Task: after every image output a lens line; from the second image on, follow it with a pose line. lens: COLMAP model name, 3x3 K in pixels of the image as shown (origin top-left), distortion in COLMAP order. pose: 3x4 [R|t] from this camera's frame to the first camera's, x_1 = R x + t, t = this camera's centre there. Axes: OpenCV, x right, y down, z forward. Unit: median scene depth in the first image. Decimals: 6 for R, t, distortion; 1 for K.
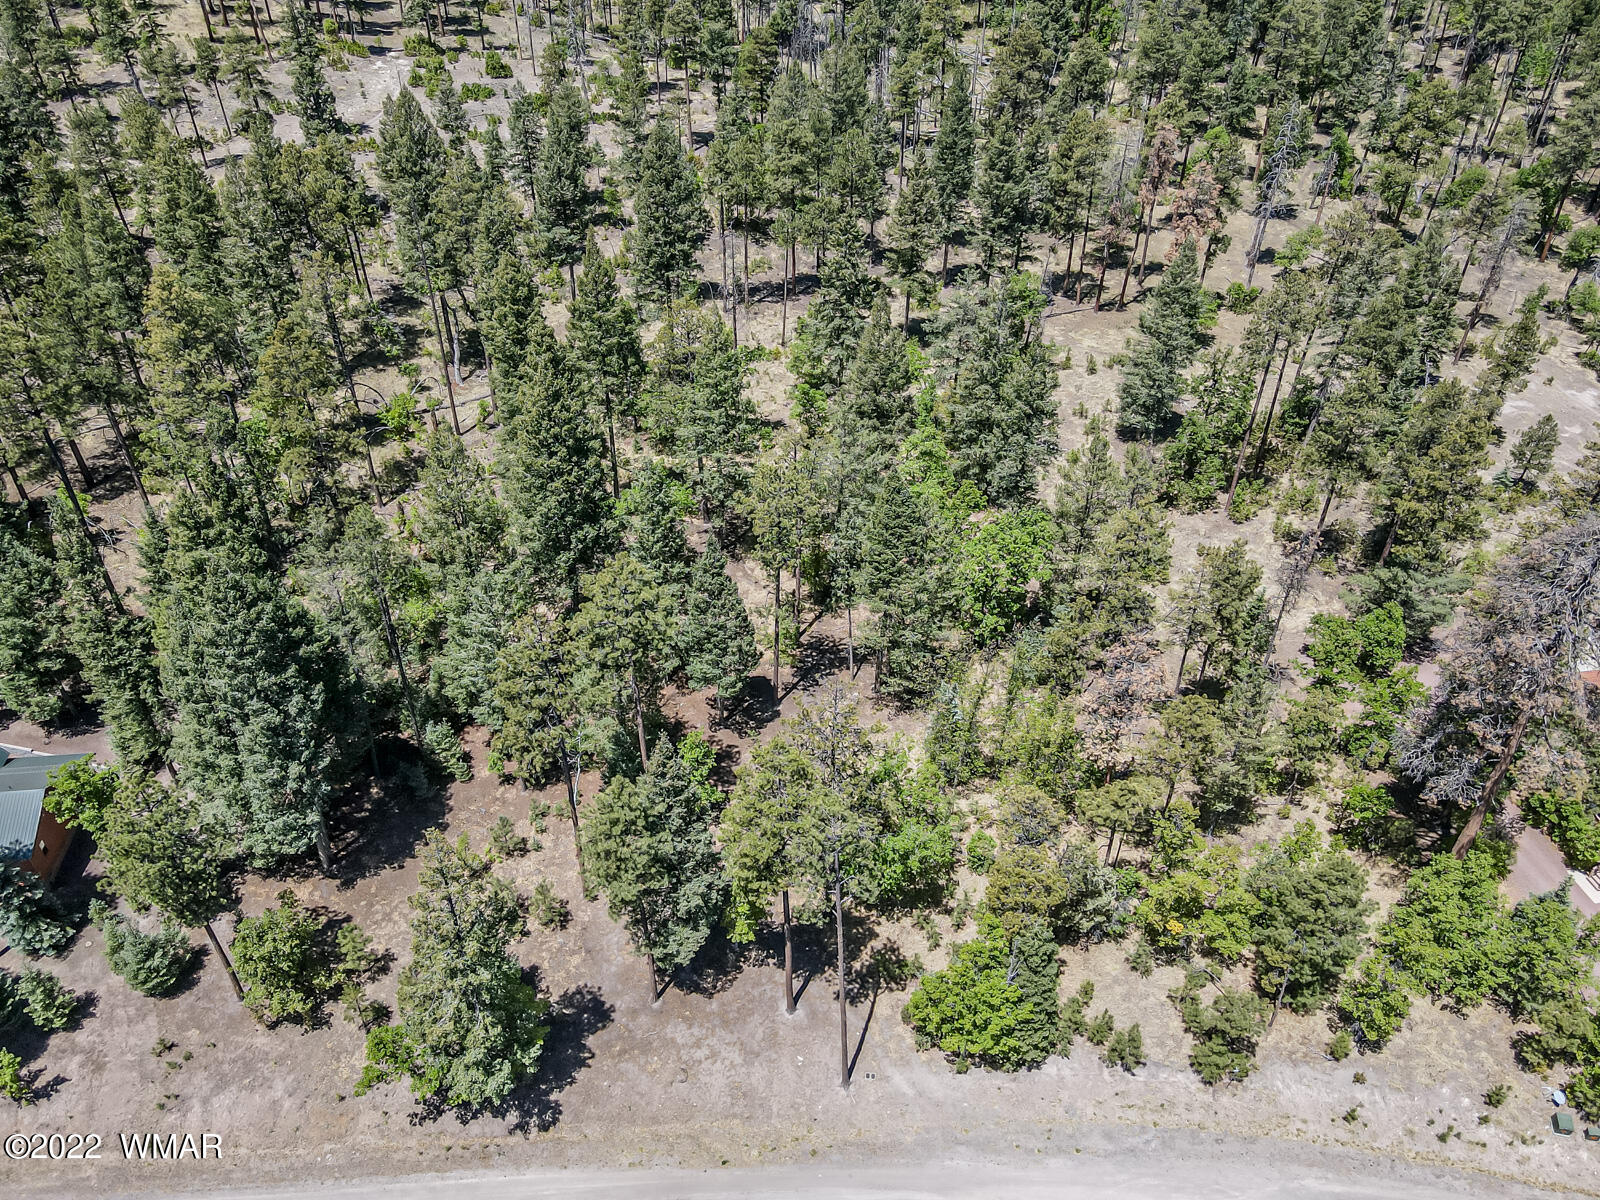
lens RADIAL K [[1174.8, 0, 784.5], [0, 1174.8, 592.8], [0, 0, 1]] dist [0.031700, -0.026724]
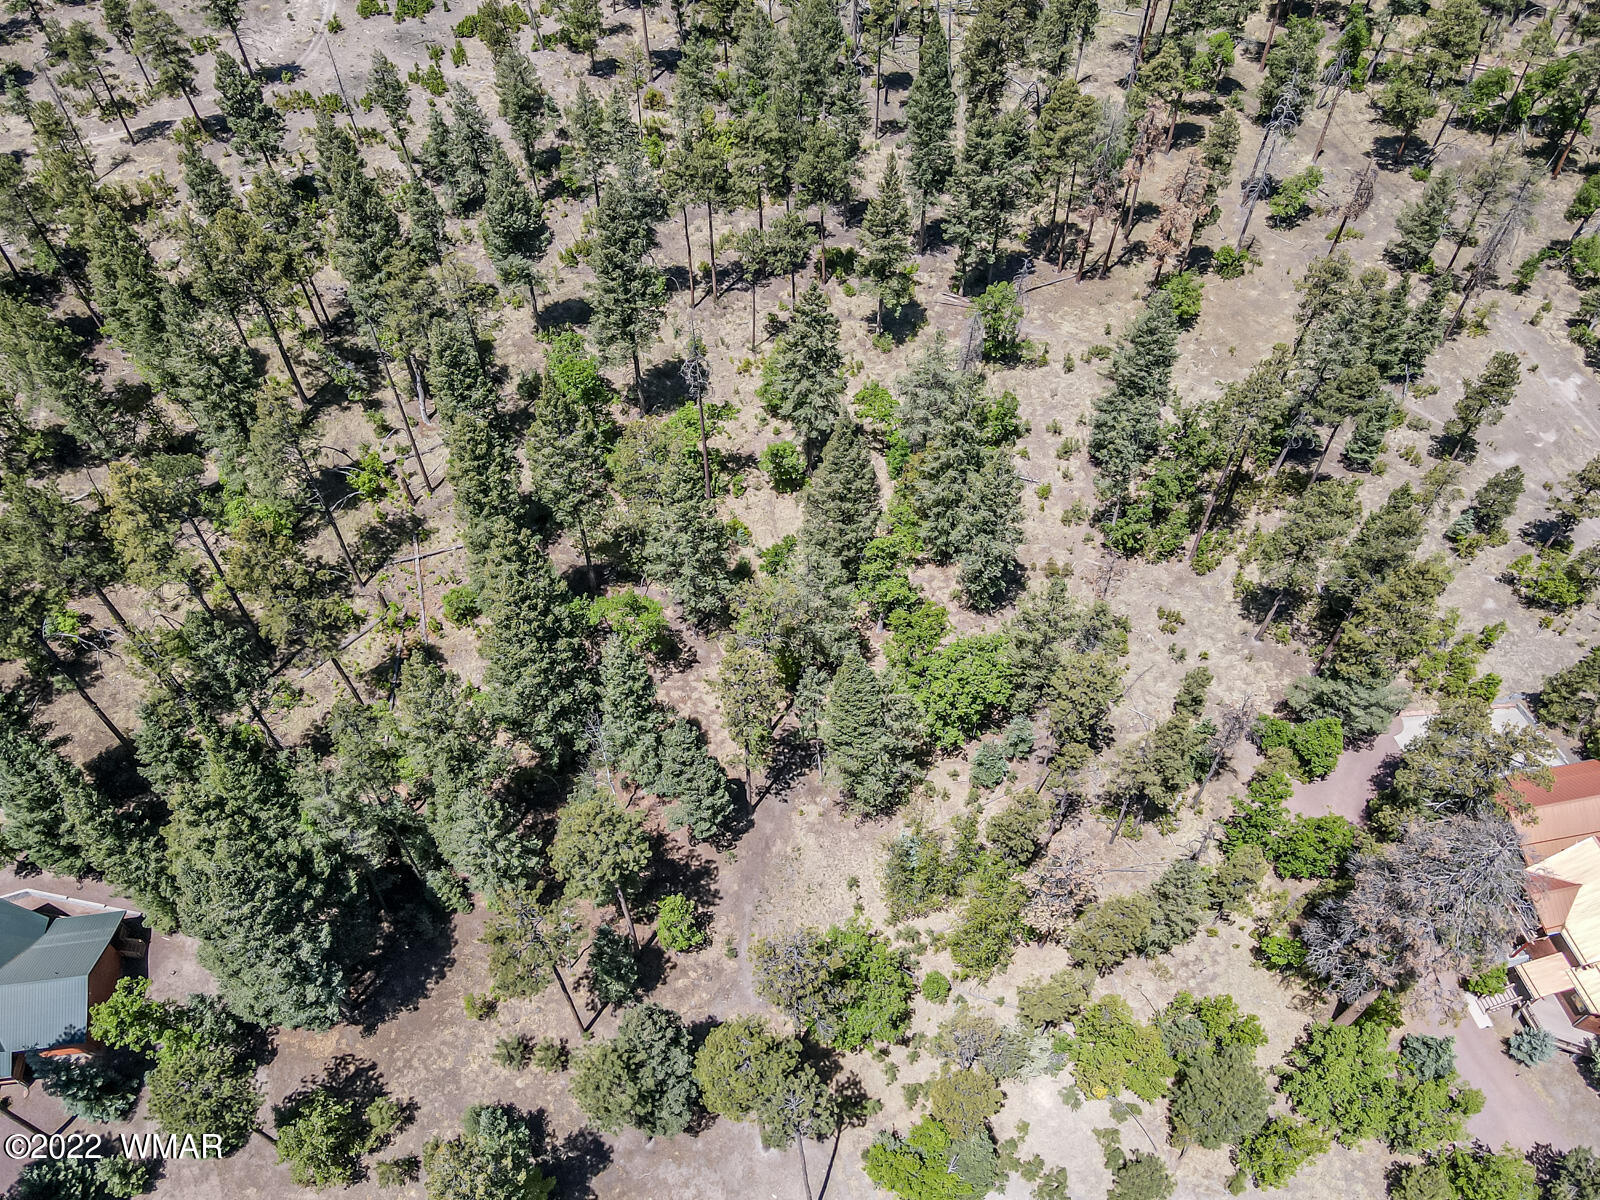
lens RADIAL K [[1174.8, 0, 783.9], [0, 1174.8, 598.3], [0, 0, 1]] dist [0.031700, -0.026724]
pose [[0.999672, -0.025447, -0.002927, 0.039180], [0.025424, 0.971852, 0.234216, -0.431671], [-0.003115, -0.234213, 0.972180, 0.004040]]
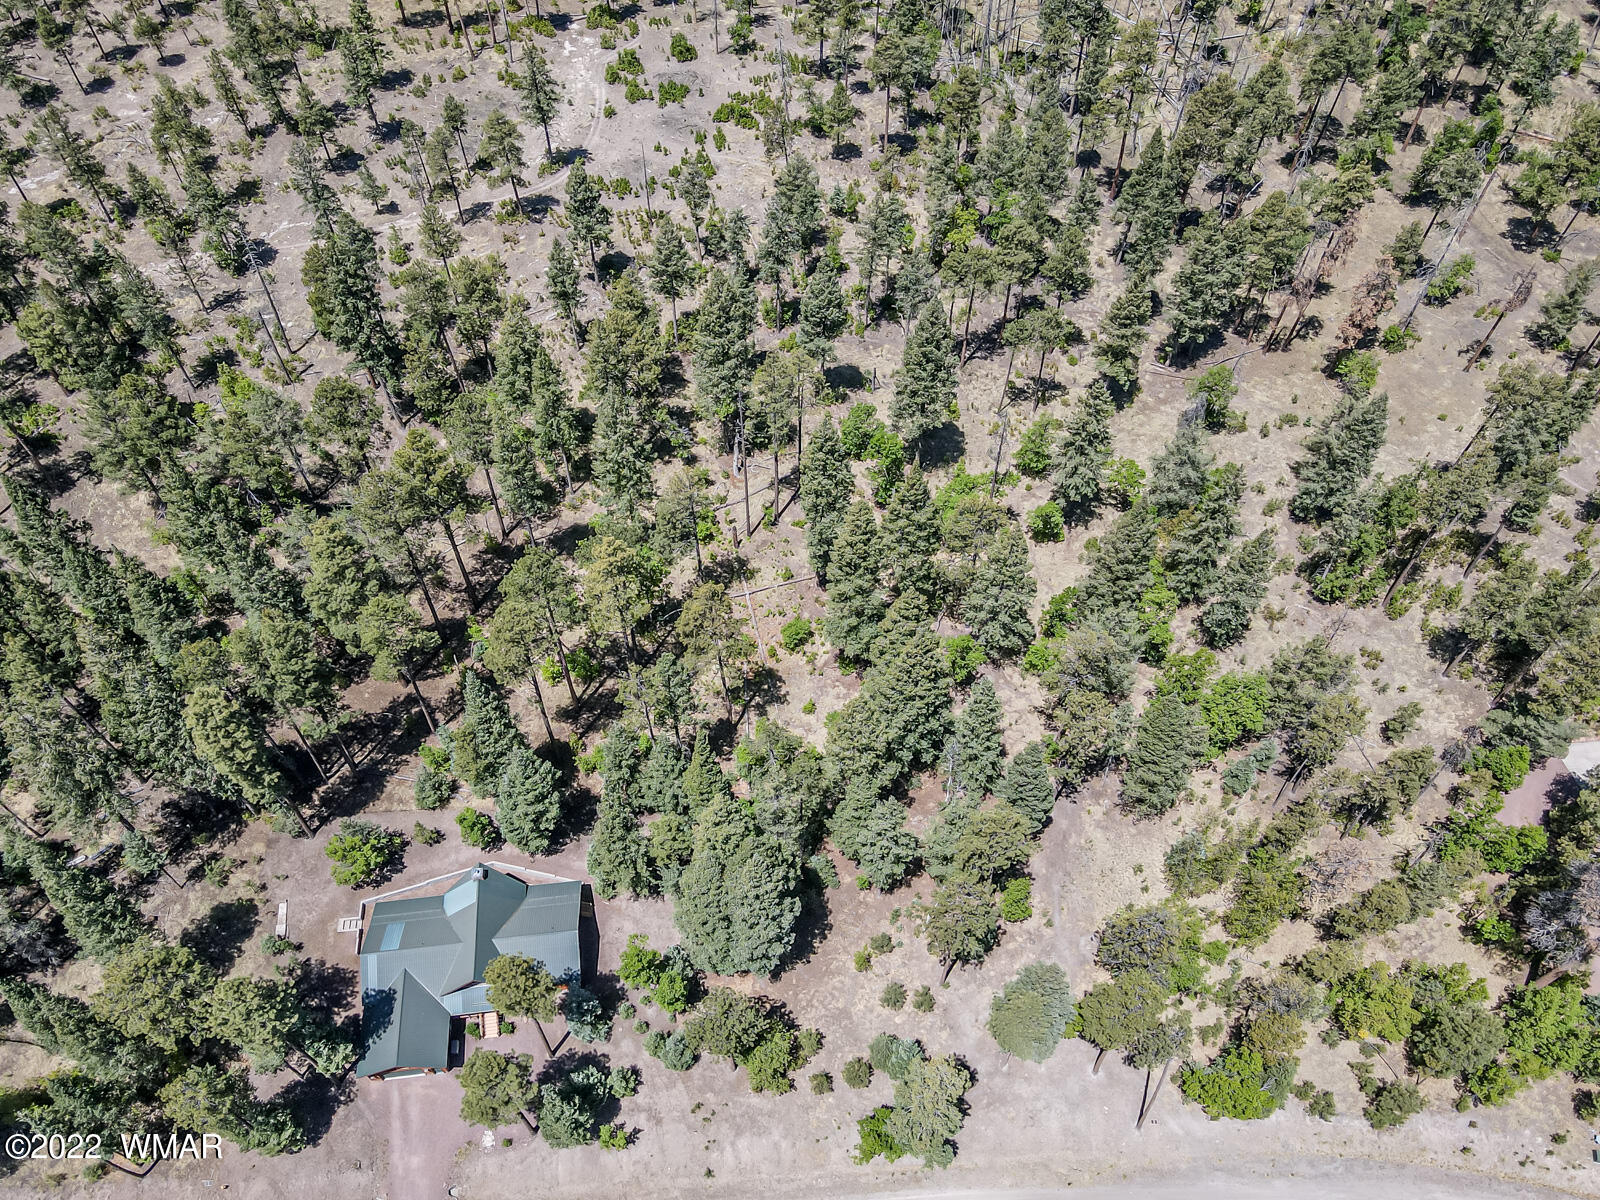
lens RADIAL K [[1174.8, 0, 789.7], [0, 1174.8, 596.9], [0, 0, 1]] dist [0.031700, -0.026724]
pose [[0.999969, -0.007862, -0.001004, -0.372205], [0.007848, 0.964391, 0.264363, -0.622857], [-0.001110, -0.264363, 0.964423, -0.287926]]
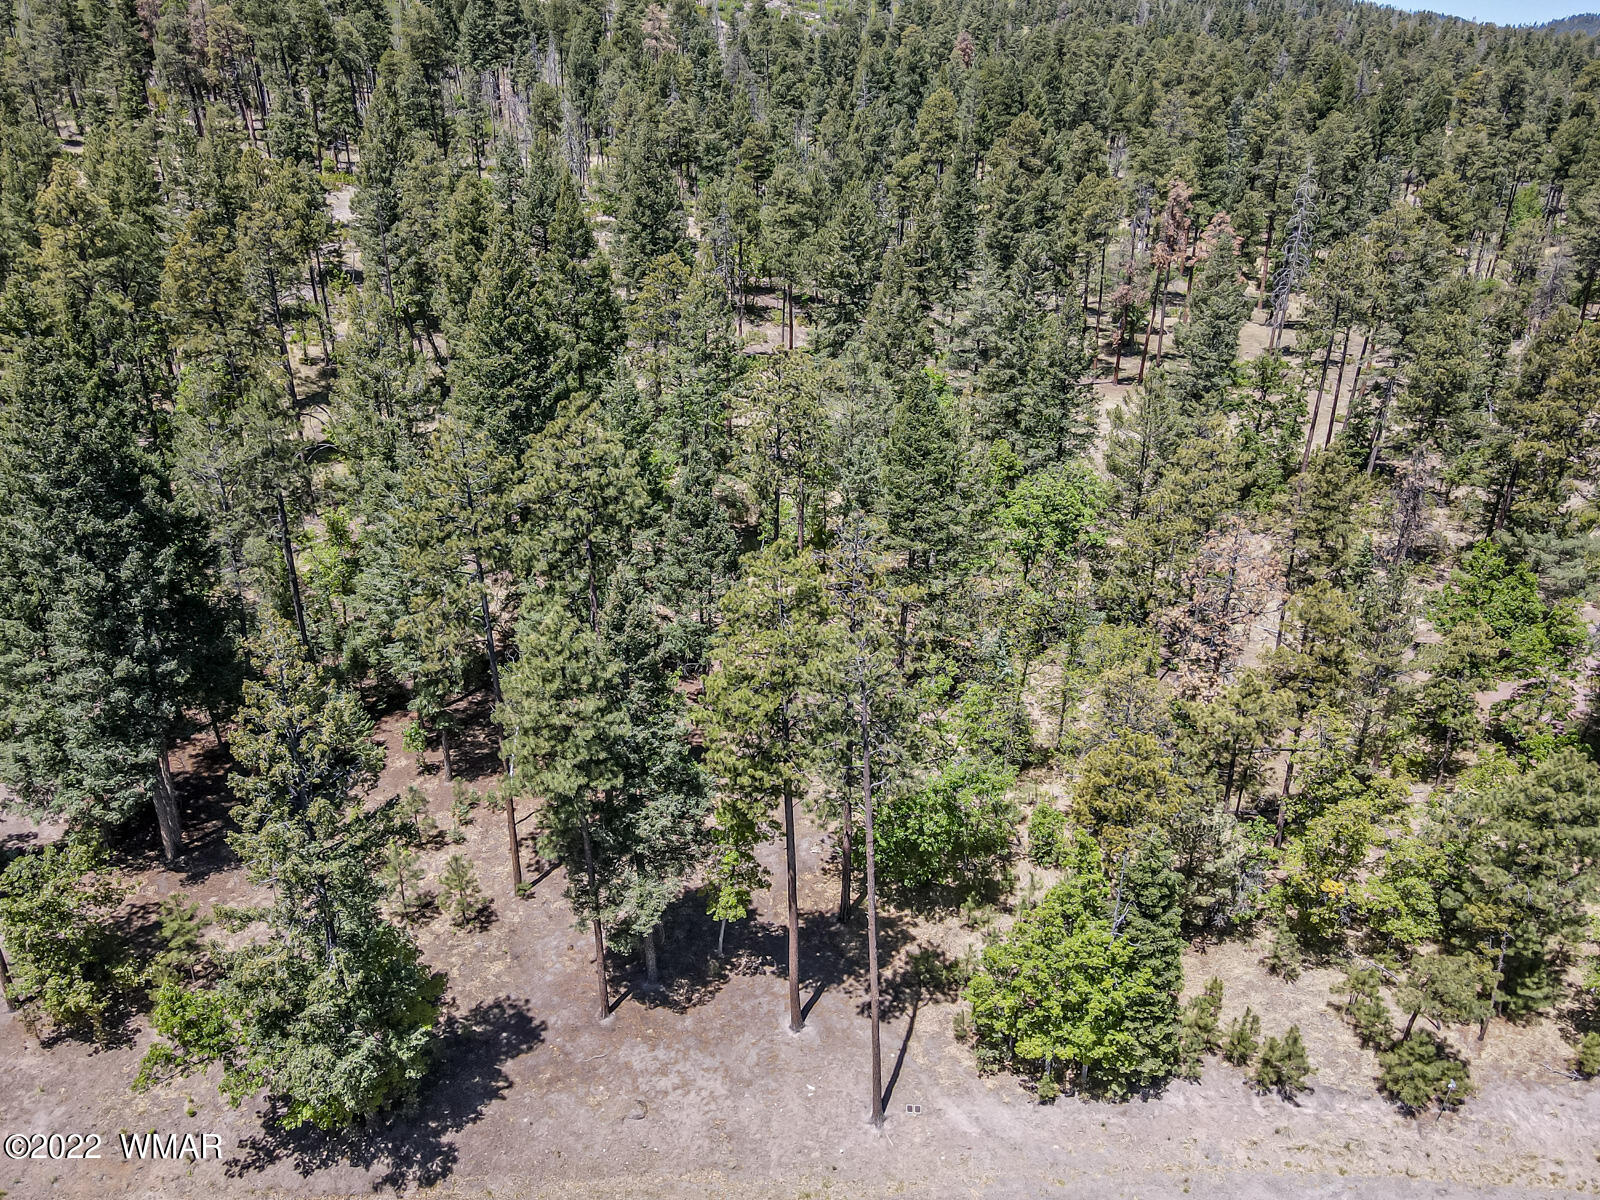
lens RADIAL K [[1174.8, 0, 788.6], [0, 1174.8, 590.5], [0, 0, 1]] dist [0.031700, -0.026724]
pose [[0.999962, -0.000262, 0.008751, -0.005474], [0.002199, 0.975045, -0.221997, 0.252415], [-0.008474, 0.222008, 0.975008, 0.250231]]
